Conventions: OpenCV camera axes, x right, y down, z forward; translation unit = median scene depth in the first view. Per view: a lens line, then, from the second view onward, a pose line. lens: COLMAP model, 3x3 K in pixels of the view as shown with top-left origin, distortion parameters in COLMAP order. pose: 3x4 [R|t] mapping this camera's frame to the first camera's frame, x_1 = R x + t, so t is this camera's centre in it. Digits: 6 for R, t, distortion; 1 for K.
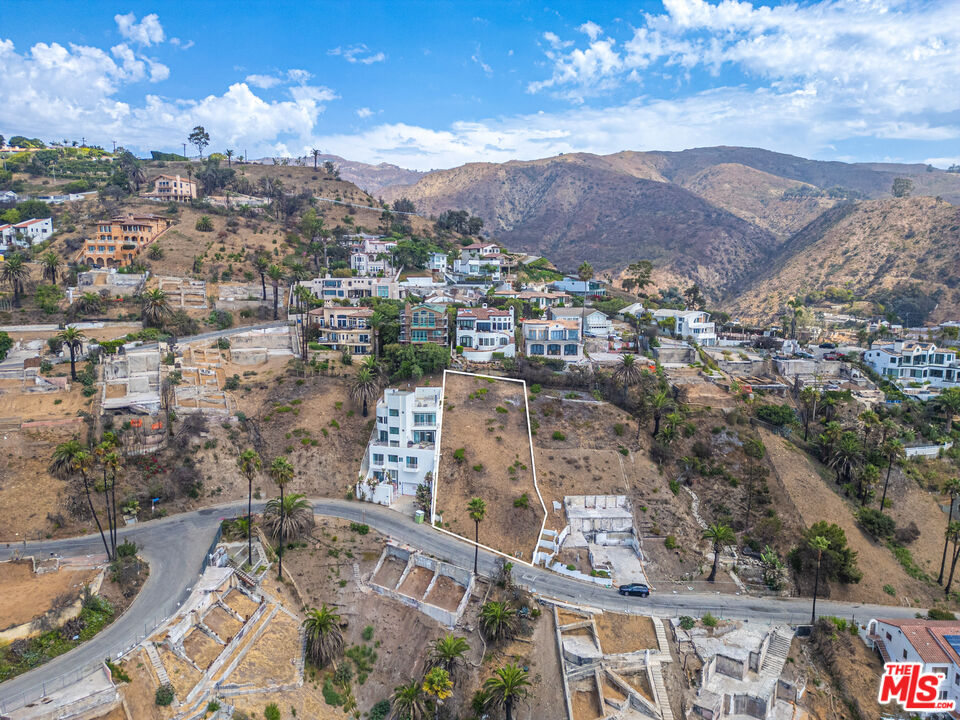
lens RADIAL K [[669.9, 0, 479.1], [0, 669.9, 353.3], [0, 0, 1]] dist [0.066086, -0.055552]
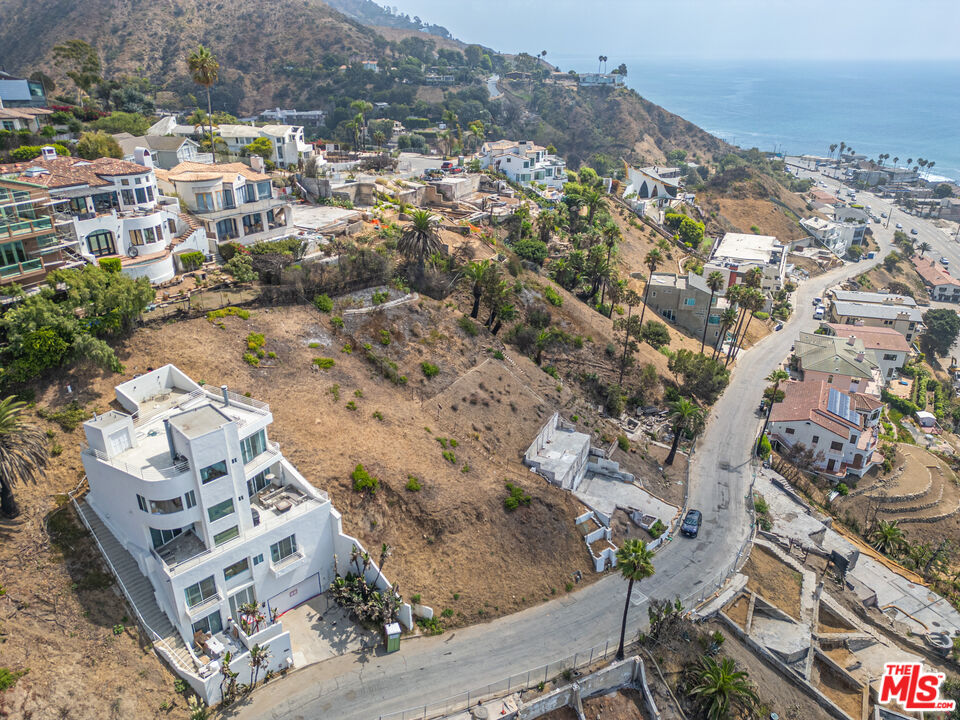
lens RADIAL K [[669.9, 0, 479.8], [0, 669.9, 359.0], [0, 0, 1]] dist [0.066086, -0.055552]
pose [[0.482736, -0.361082, 0.797863, -0.341773], [0.106578, 0.928497, 0.355718, -0.096442], [-0.869257, -0.086683, 0.486702, 0.672803]]
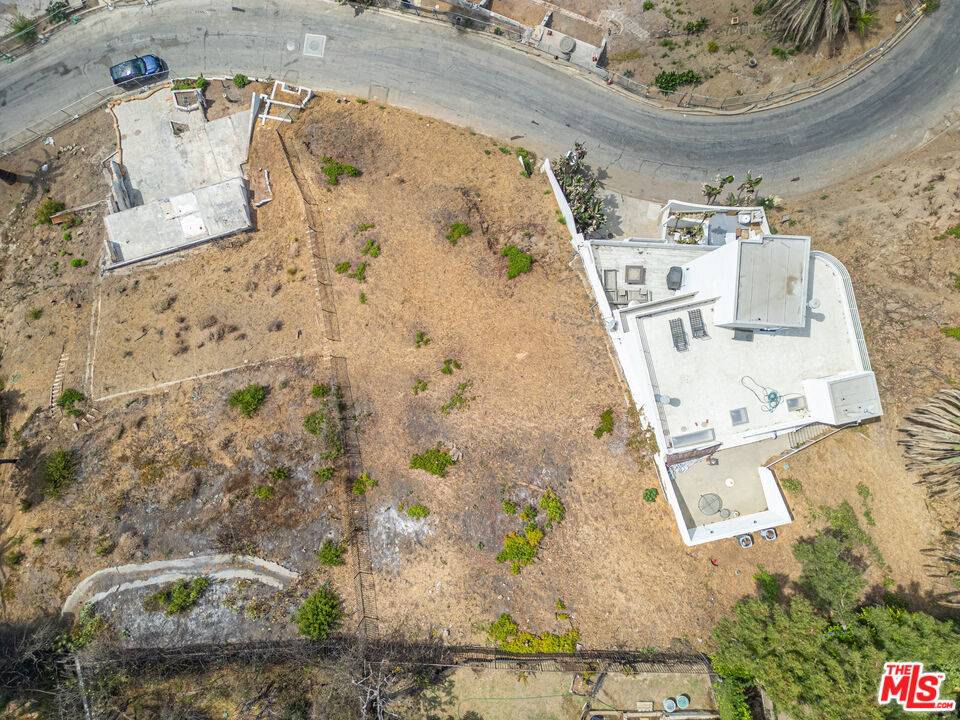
lens RADIAL K [[669.9, 0, 480.9], [0, 669.9, 362.1], [0, 0, 1]] dist [0.066086, -0.055552]
pose [[-0.971380, 0.237530, -0.000160, 0.003277], [-0.030236, -0.122985, 0.991948, -0.207640], [0.235598, 0.963563, 0.126647, 0.975205]]
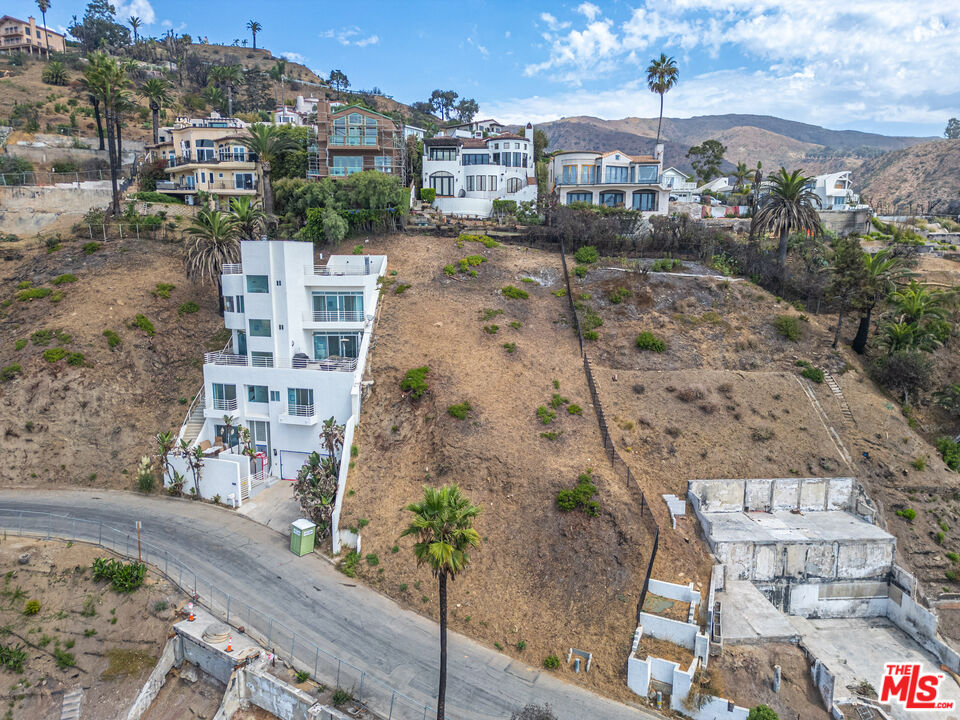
lens RADIAL K [[669.9, 0, 478.9], [0, 669.9, 363.1], [0, 0, 1]] dist [0.066086, -0.055552]
pose [[0.999987, -0.003247, 0.003959, 0.007950], [0.003108, 0.999394, 0.034660, 0.122744], [-0.004069, -0.034648, 0.999391, 0.576212]]
